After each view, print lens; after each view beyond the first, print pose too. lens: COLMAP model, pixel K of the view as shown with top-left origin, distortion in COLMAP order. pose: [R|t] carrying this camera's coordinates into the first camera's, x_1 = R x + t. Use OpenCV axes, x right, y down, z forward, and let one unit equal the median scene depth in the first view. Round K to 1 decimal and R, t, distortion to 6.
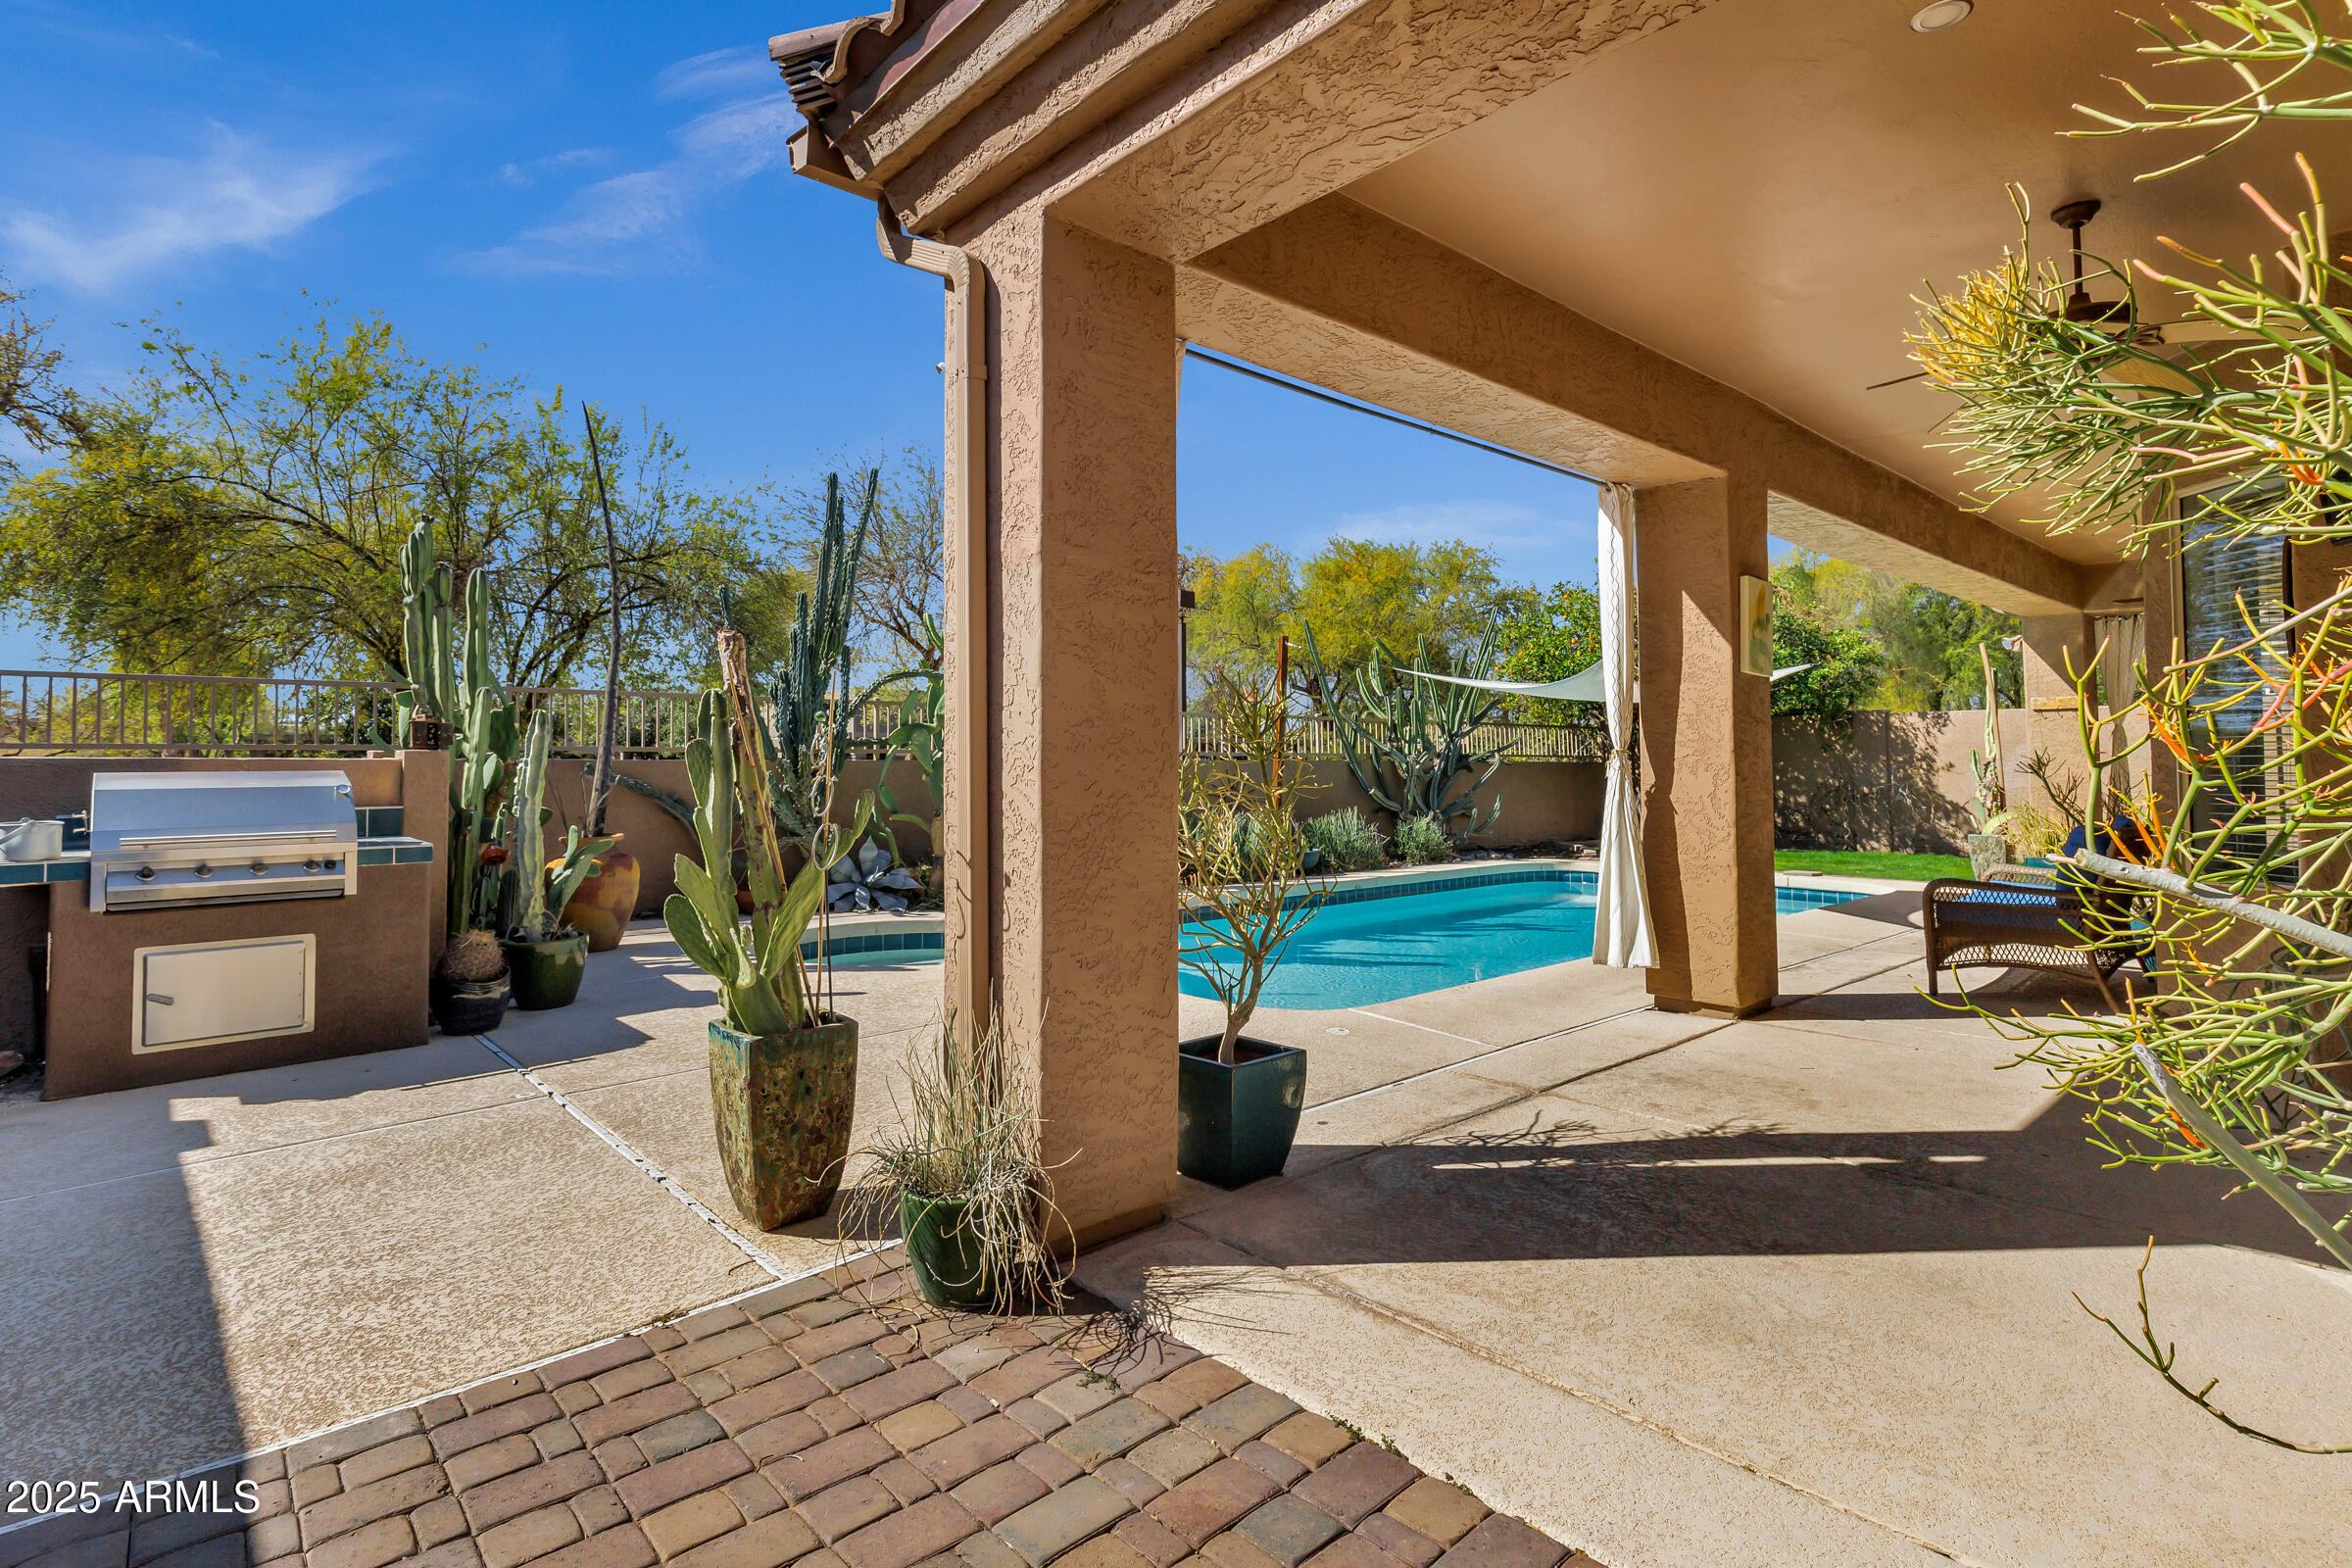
lens RADIAL K [[1129.6, 0, 1181.4], [0, 1129.6, 760.4], [0, 0, 1]] dist [0.014135, -0.004016]
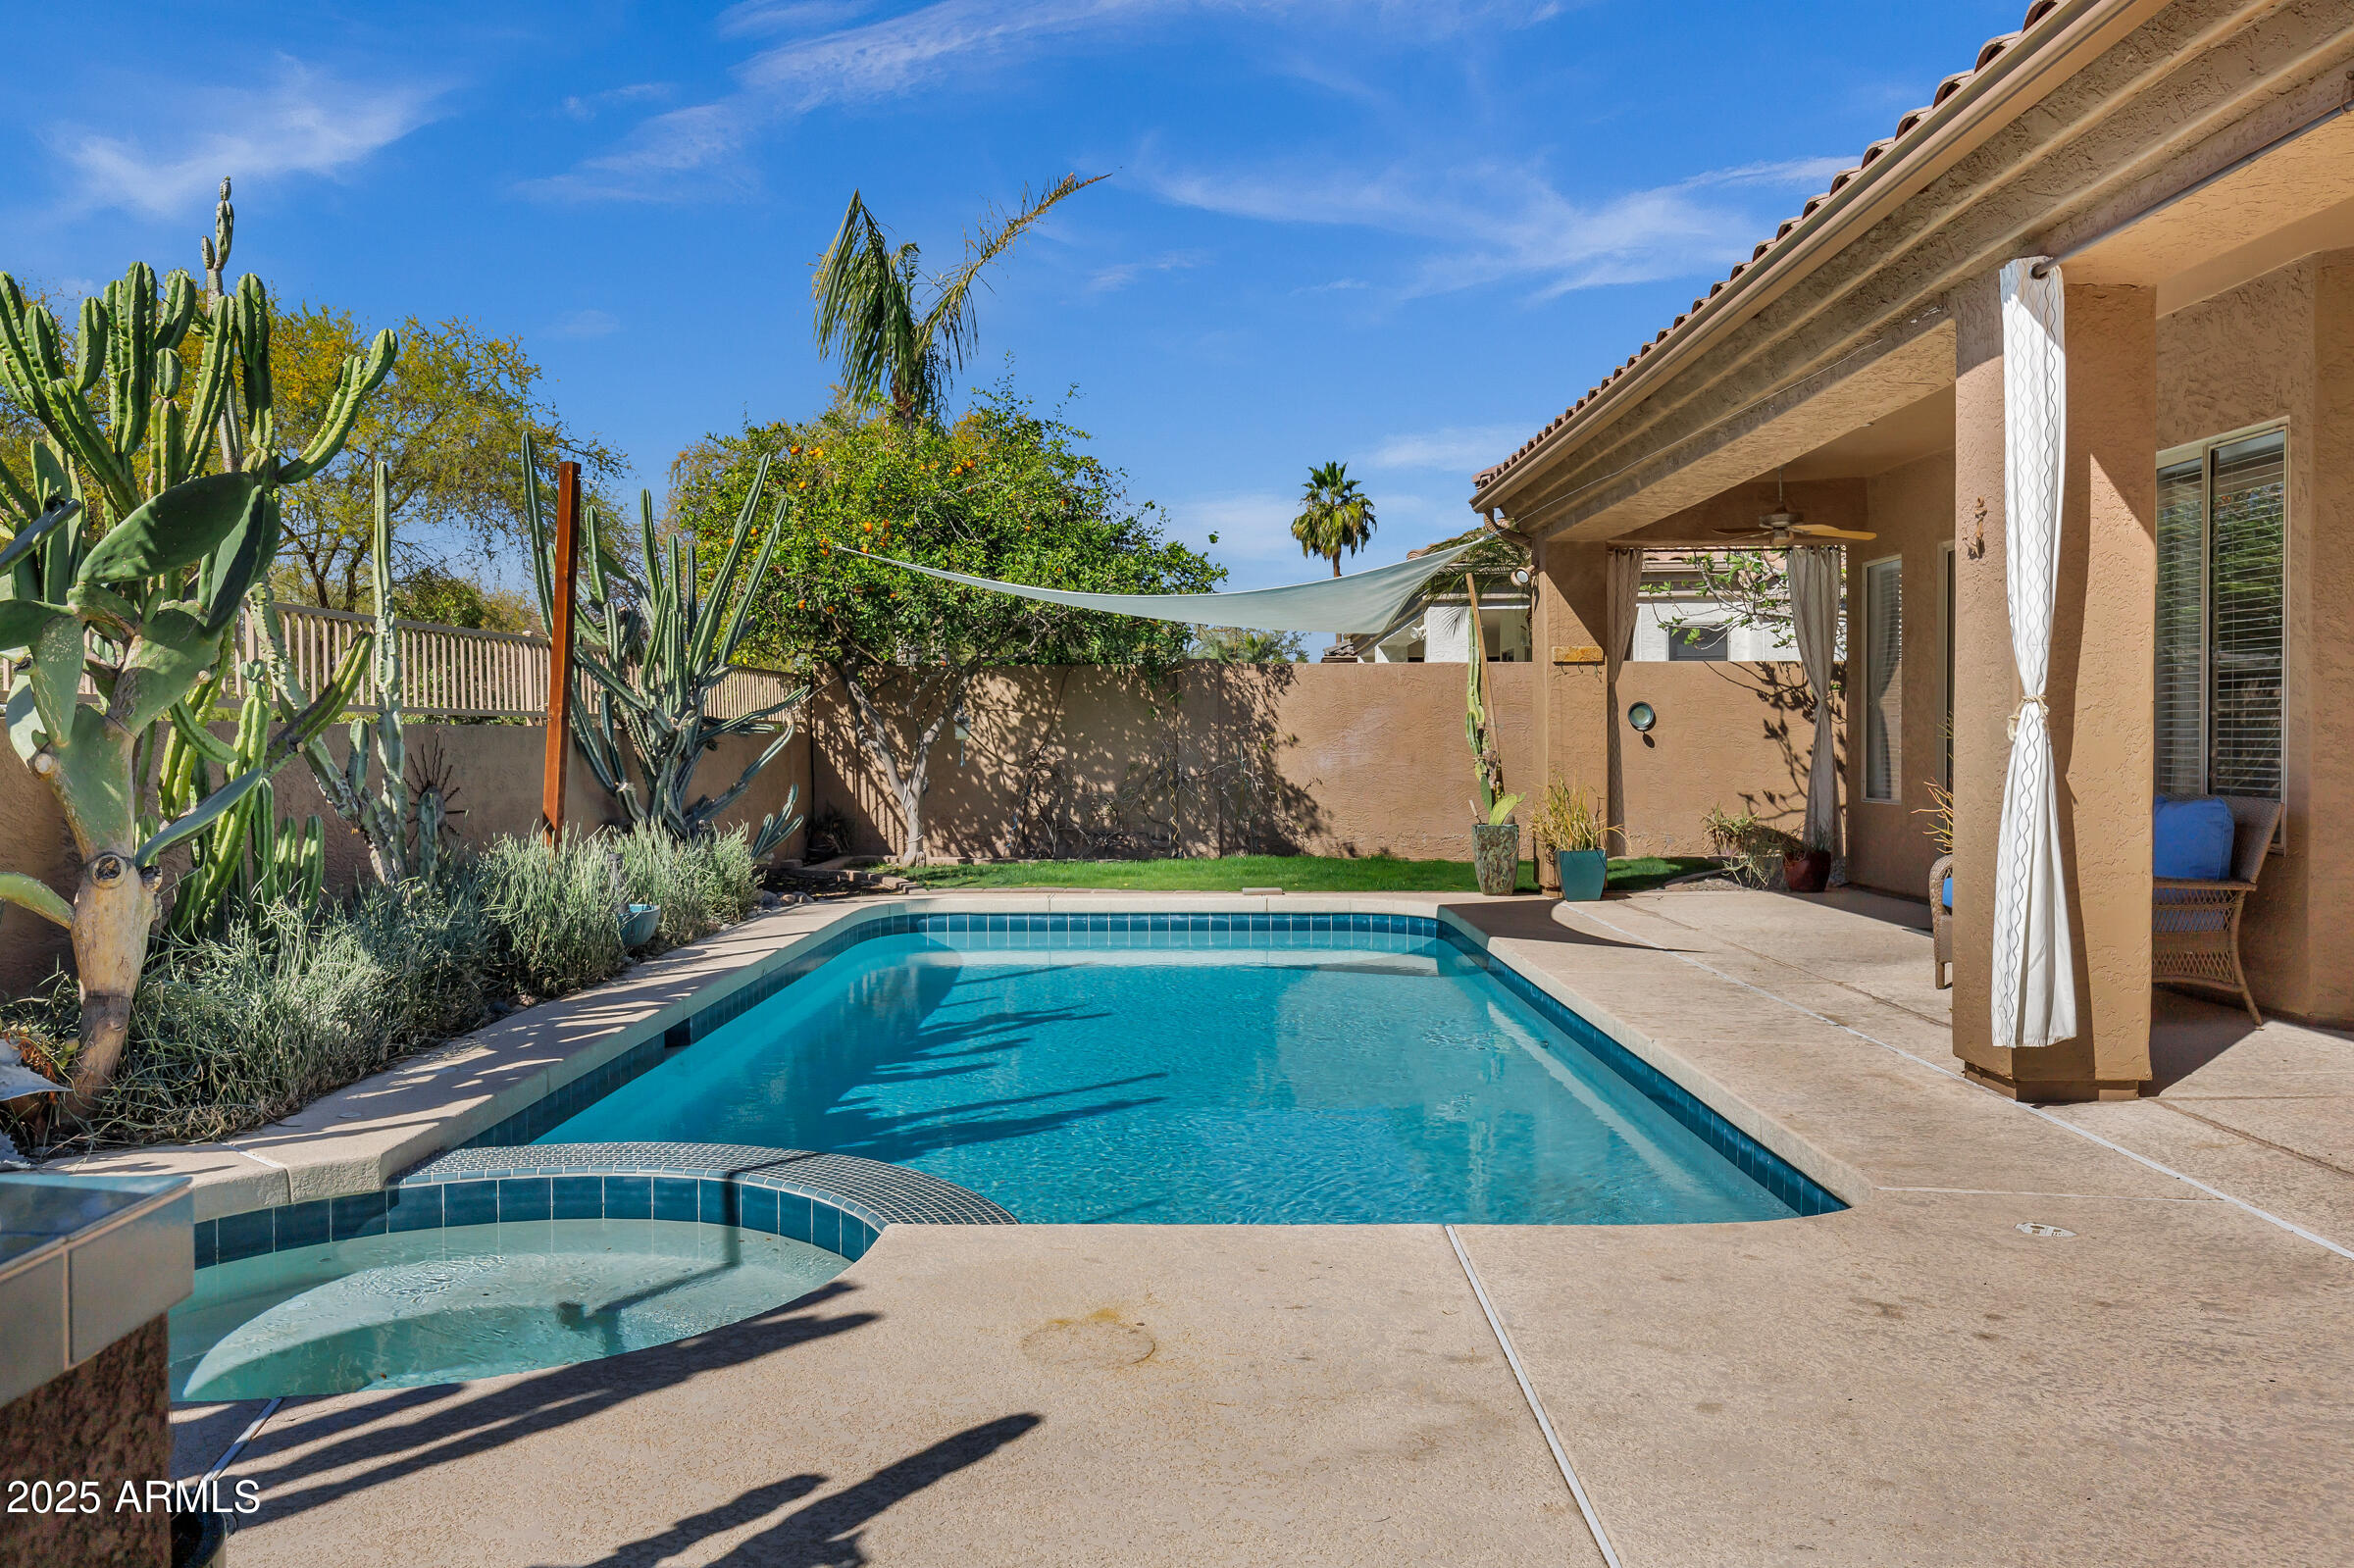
lens RADIAL K [[1816.7, 0, 1155.2], [0, 1816.7, 760.4], [0, 0, 1]] dist [0.008608, 0.002368]
pose [[0.673923, -0.007087, 0.738768, -0.260833], [-0.002270, 0.999929, 0.011664, 0.005886], [-0.738798, -0.009538, 0.673859, 0.258664]]
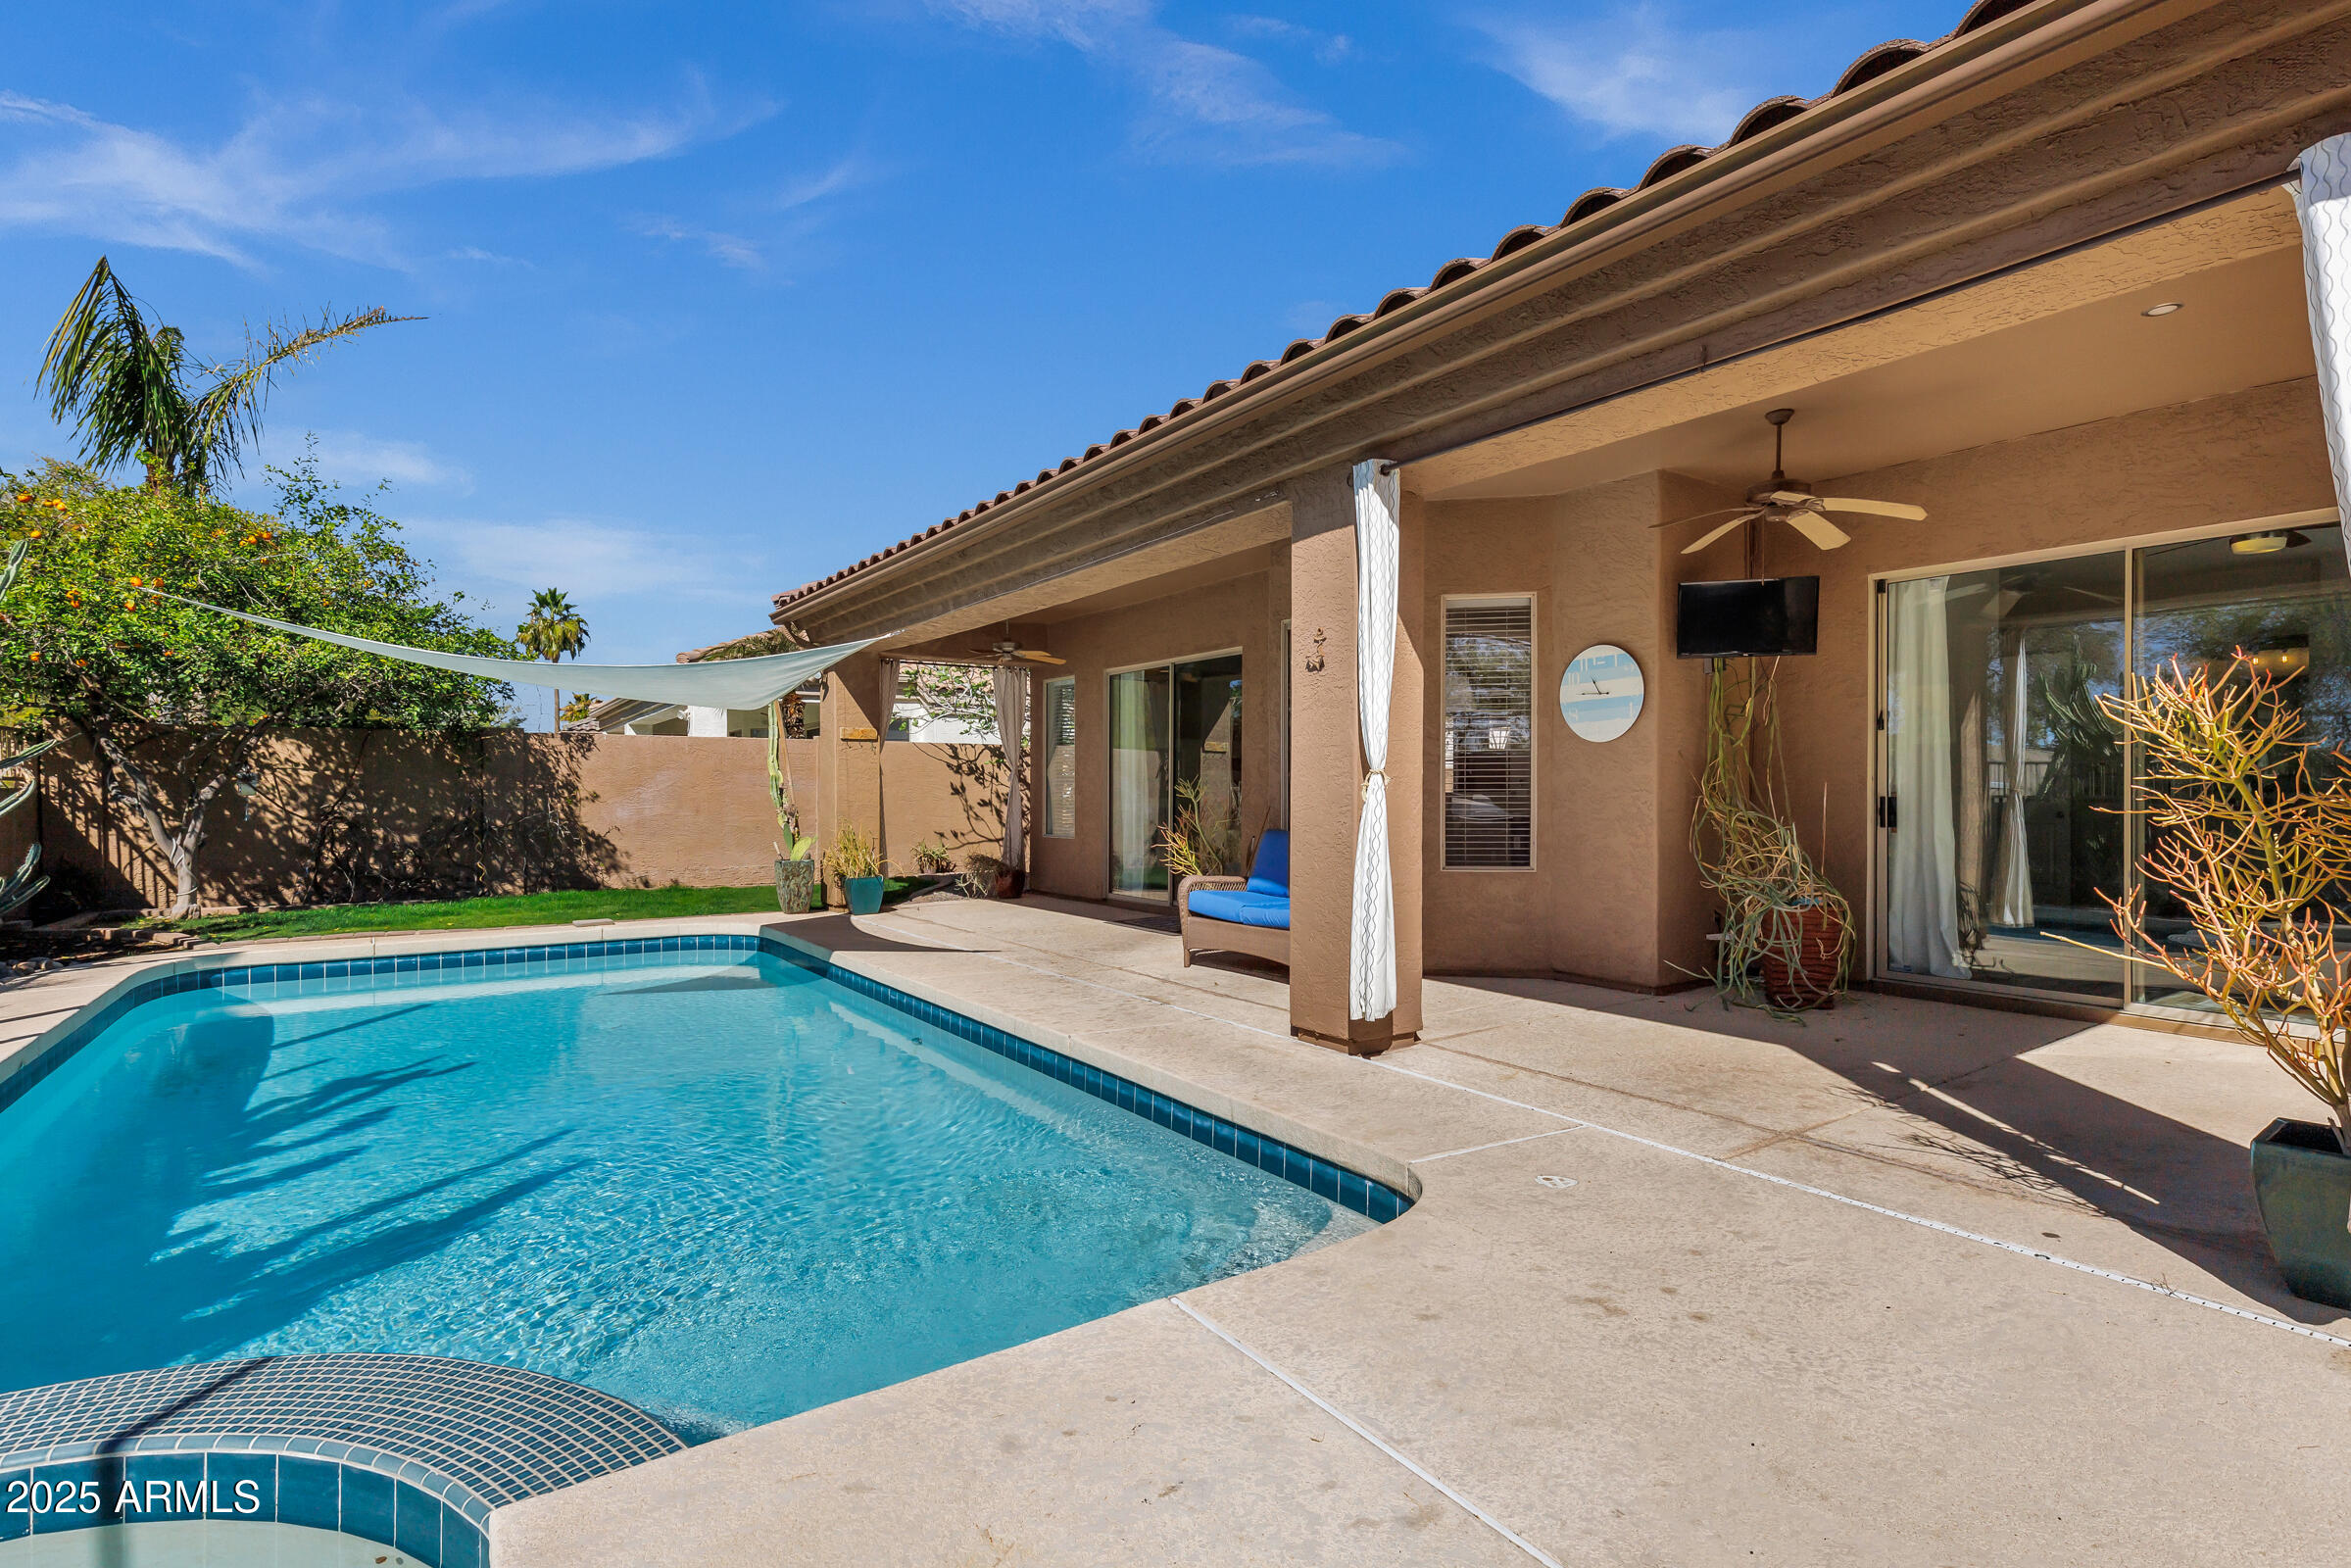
lens RADIAL K [[1129.2, 0, 1212.4], [0, 1129.2, 788.8], [0, 0, 1]] dist [0.014135, -0.004016]
pose [[0.099426, 0.005645, 0.995029, -0.191172], [-0.002759, 0.999982, -0.005397, 0.003917], [-0.995041, -0.002209, 0.099440, 0.398982]]
